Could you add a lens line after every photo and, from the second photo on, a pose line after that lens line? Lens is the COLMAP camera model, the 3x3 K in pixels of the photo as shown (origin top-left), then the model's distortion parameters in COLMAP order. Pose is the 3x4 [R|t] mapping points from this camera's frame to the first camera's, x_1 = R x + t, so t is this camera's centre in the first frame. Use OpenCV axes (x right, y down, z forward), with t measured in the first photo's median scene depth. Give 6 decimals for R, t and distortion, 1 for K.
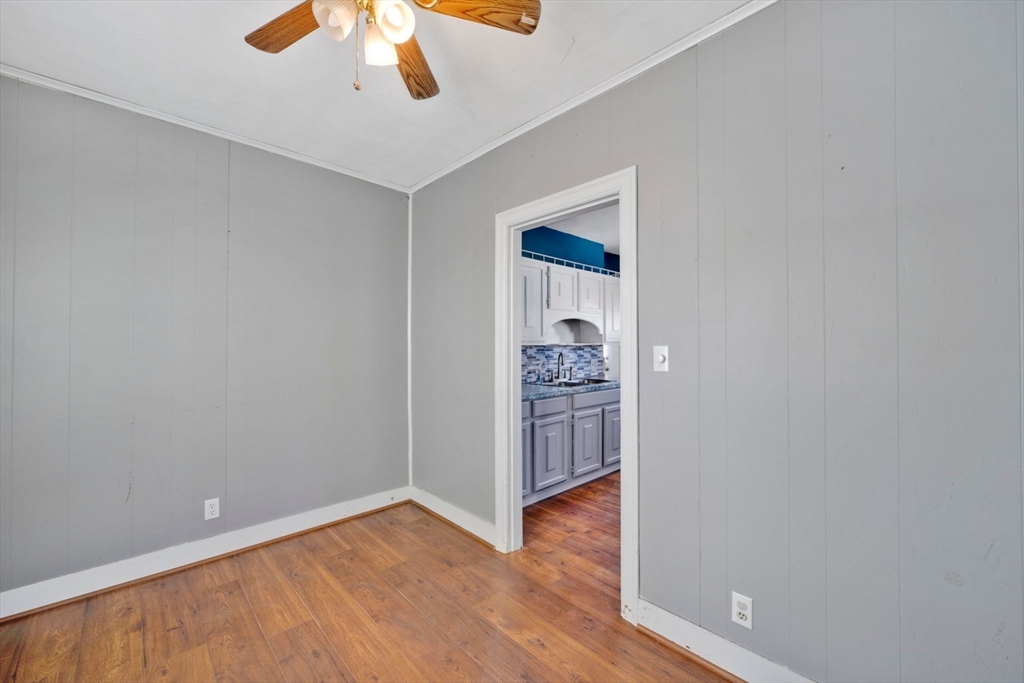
lens RADIAL K [[405.3, 0, 509.9], [0, 405.3, 342.8], [0, 0, 1]] dist [-0.004093, -0.000067]
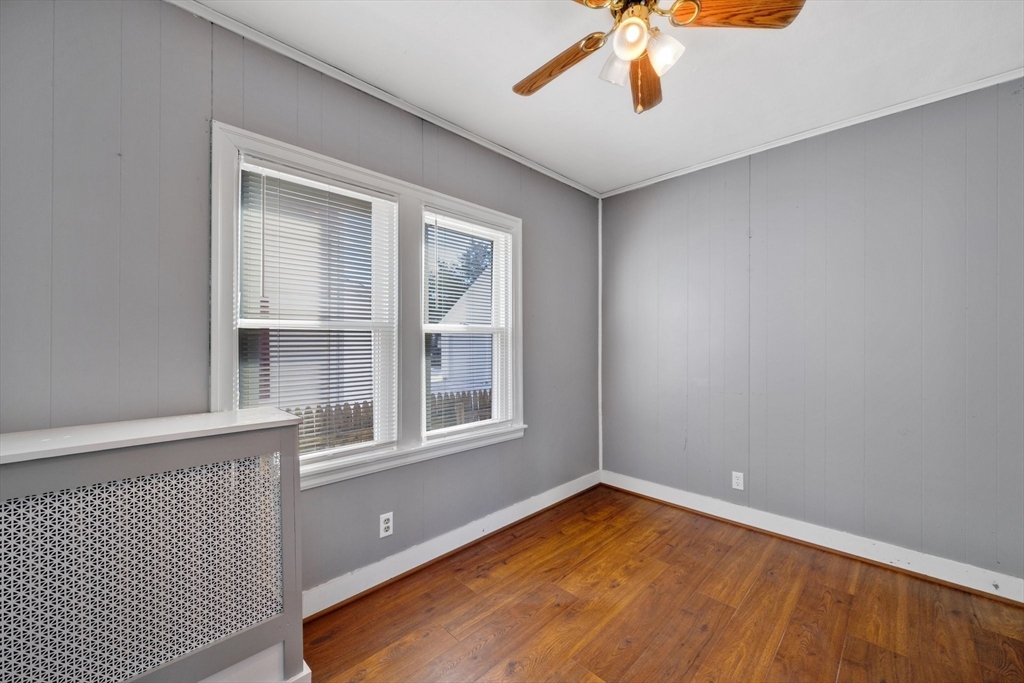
lens RADIAL K [[405.3, 0, 521.5], [0, 405.3, 342.3], [0, 0, 1]] dist [-0.004093, -0.000067]
pose [[0.031399, 0.004387, -0.999497, 0.319792], [0.007358, 0.999962, 0.004620, 0.002361], [0.999480, -0.007500, 0.031366, 0.272140]]
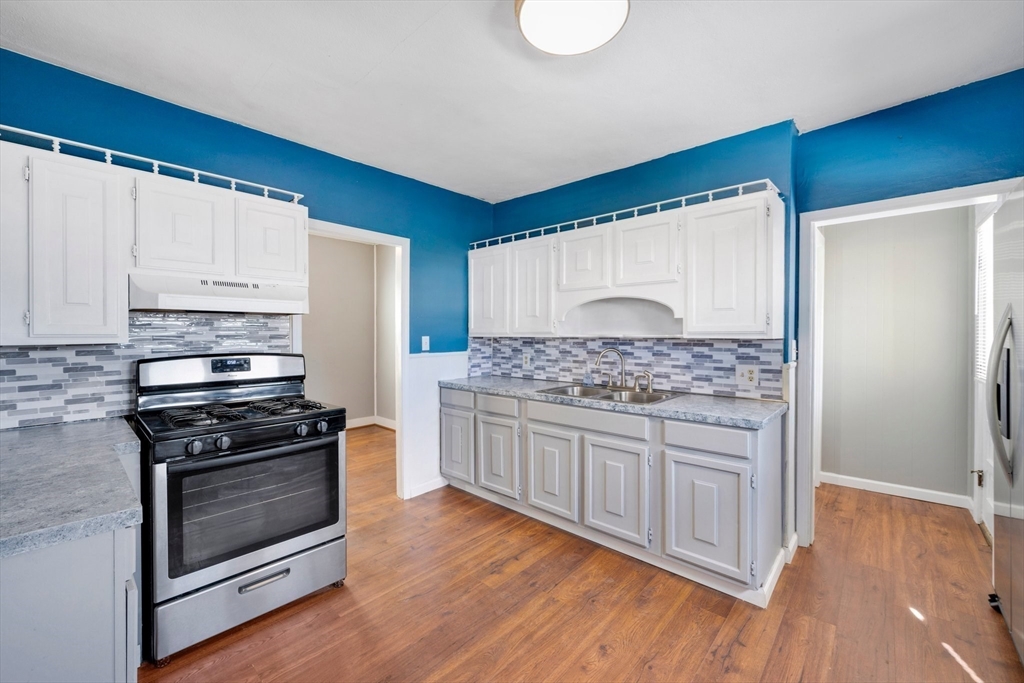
lens RADIAL K [[405.3, 0, 511.0], [0, 405.3, 340.6], [0, 0, 1]] dist [-0.004093, -0.000067]
pose [[0.064789, 0.015711, -0.997775, 1.115556], [0.004991, 0.999858, 0.016068, -0.000555], [0.997887, -0.006021, 0.064701, 1.085911]]
